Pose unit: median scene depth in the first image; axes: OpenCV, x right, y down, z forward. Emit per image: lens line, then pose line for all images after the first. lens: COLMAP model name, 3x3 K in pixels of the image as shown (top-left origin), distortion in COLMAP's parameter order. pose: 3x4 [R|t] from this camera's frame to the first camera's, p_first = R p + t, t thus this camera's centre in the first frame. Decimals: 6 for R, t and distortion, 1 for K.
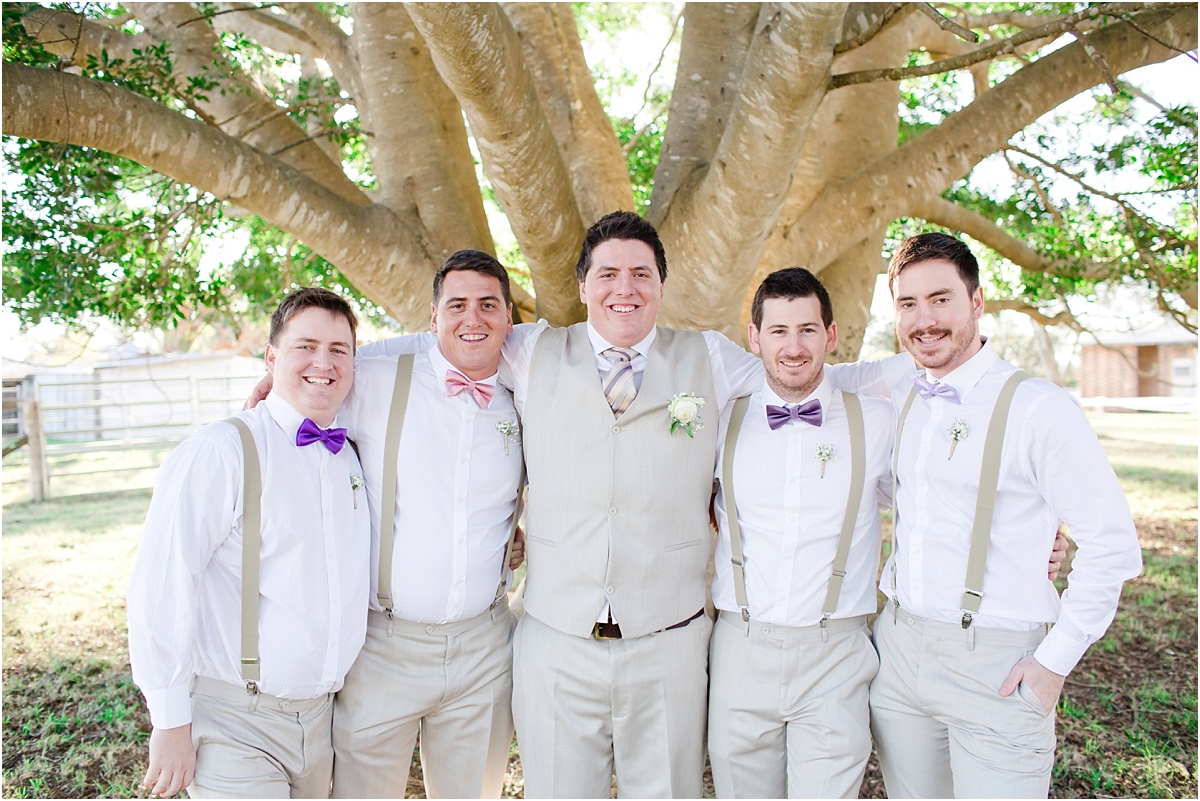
lens RADIAL K [[1146.0, 0, 605.0], [0, 1146.0, 399.8], [0, 0, 1]] dist [-0.094626, 0.117323]
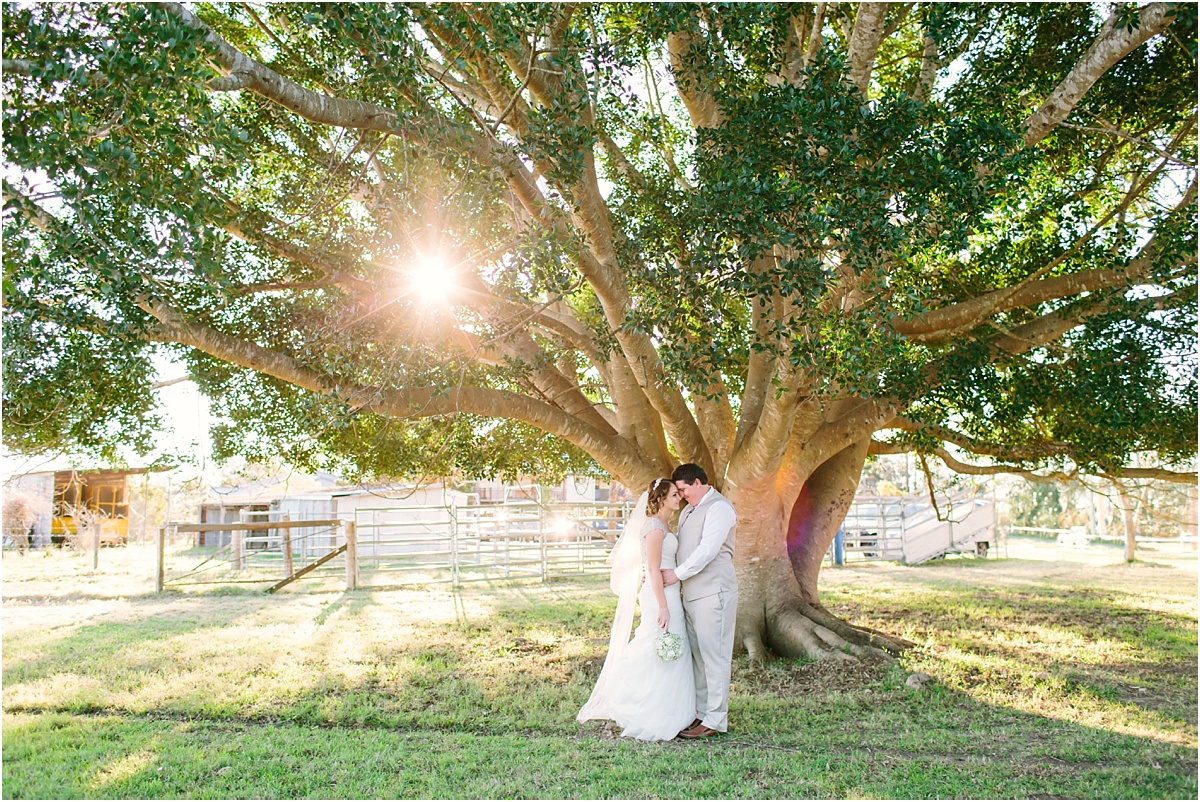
lens RADIAL K [[1180.6, 0, 600.0], [0, 1180.6, 401.0], [0, 0, 1]] dist [-0.081907, 0.106349]
pose [[0.989076, 0.005003, -0.147324, 0.119979], [-0.021524, 0.993614, -0.110761, 0.025444], [0.145829, 0.112722, 0.982867, -1.415583]]
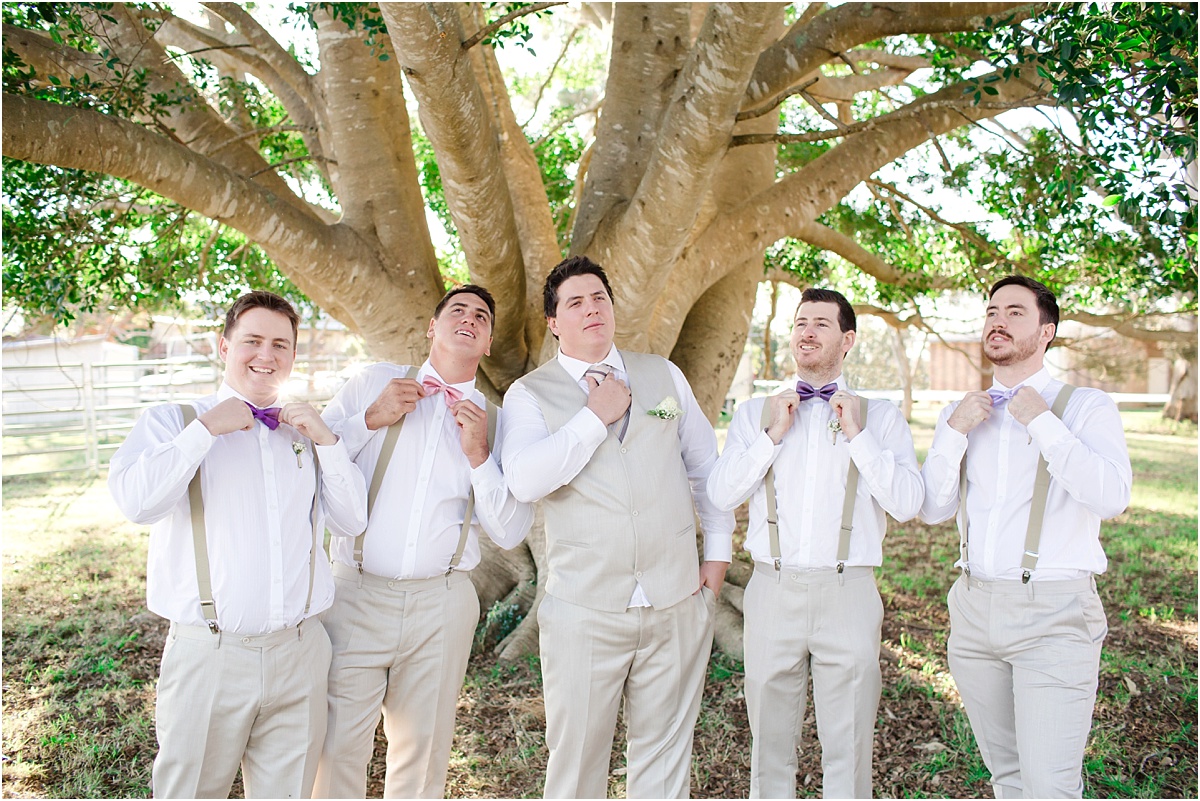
lens RADIAL K [[1146.0, 0, 605.0], [0, 1146.0, 399.8], [0, 0, 1]] dist [-0.094626, 0.117323]
pose [[0.992824, 0.008151, 0.119309, -0.071299], [-0.009269, 0.999918, 0.008816, -0.005432], [-0.119227, -0.009859, 0.992818, -0.188103]]
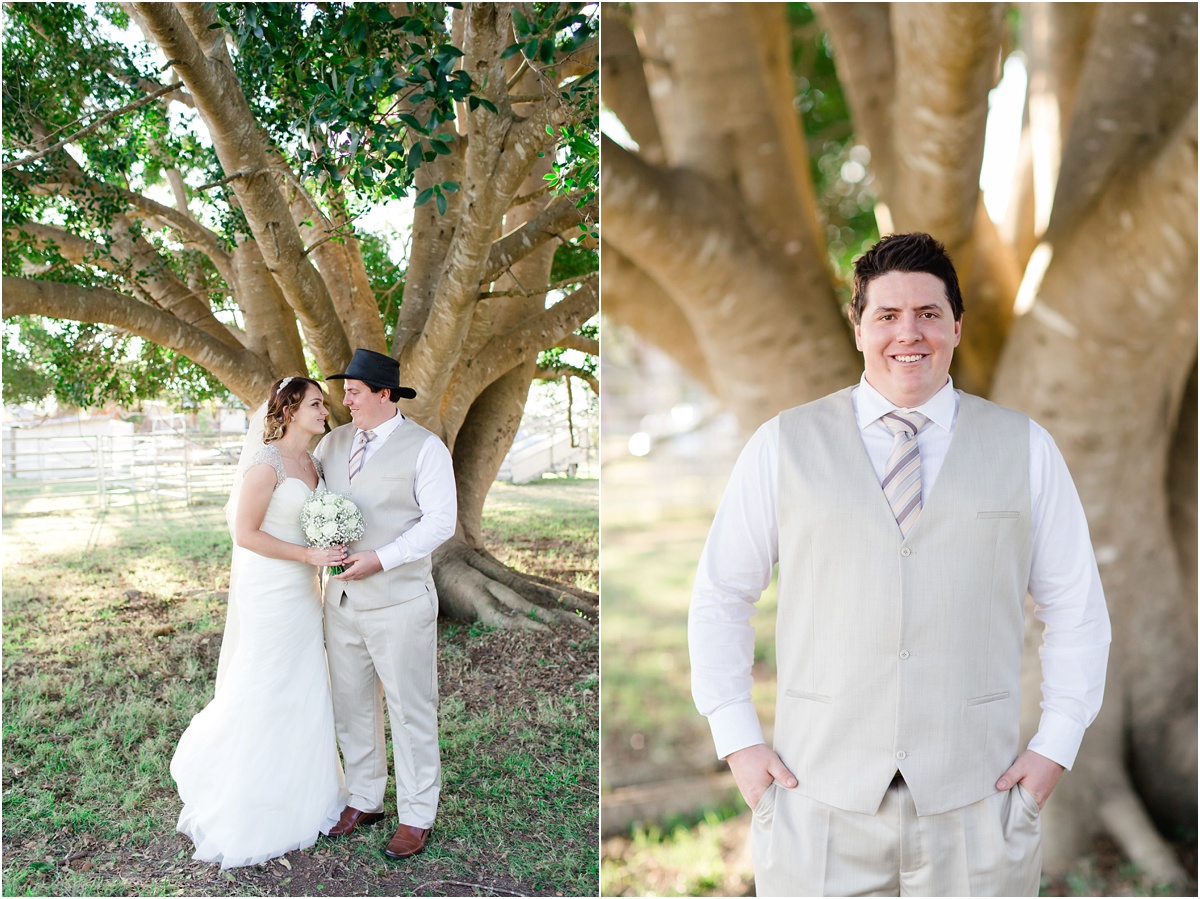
lens RADIAL K [[900.7, 0, 302.6], [0, 900.7, 448.8], [0, 0, 1]] dist [0.013690, 0.000959]
pose [[0.995954, 0.014459, -0.088689, 0.028021], [-0.015065, 0.999868, -0.006165, 0.000407], [0.088588, 0.007476, 0.996040, -0.494593]]
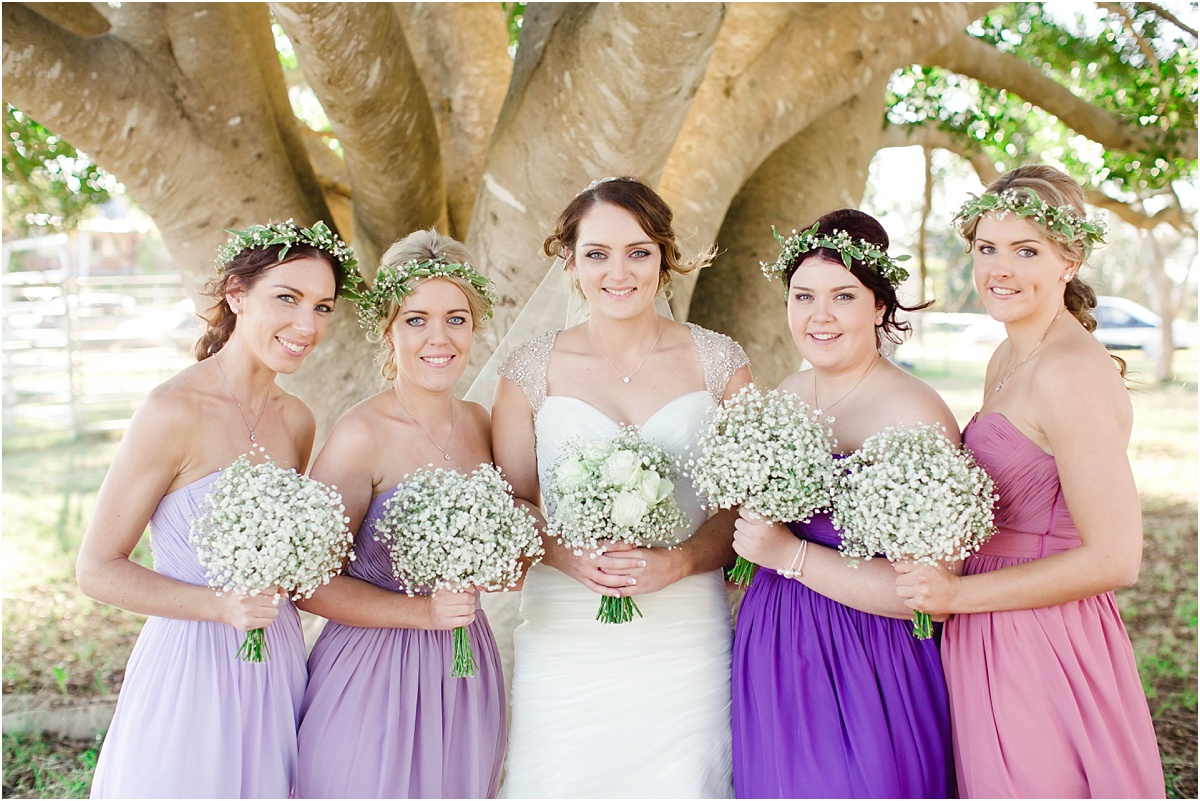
lens RADIAL K [[1734.9, 0, 600.0], [0, 1734.9, 400.5], [0, 0, 1]] dist [-0.193415, 0.484562]
pose [[0.998607, 0.011004, 0.051609, 0.037181], [-0.013250, 0.998971, 0.043382, -0.006667], [-0.051079, -0.044005, 0.997725, -0.014316]]
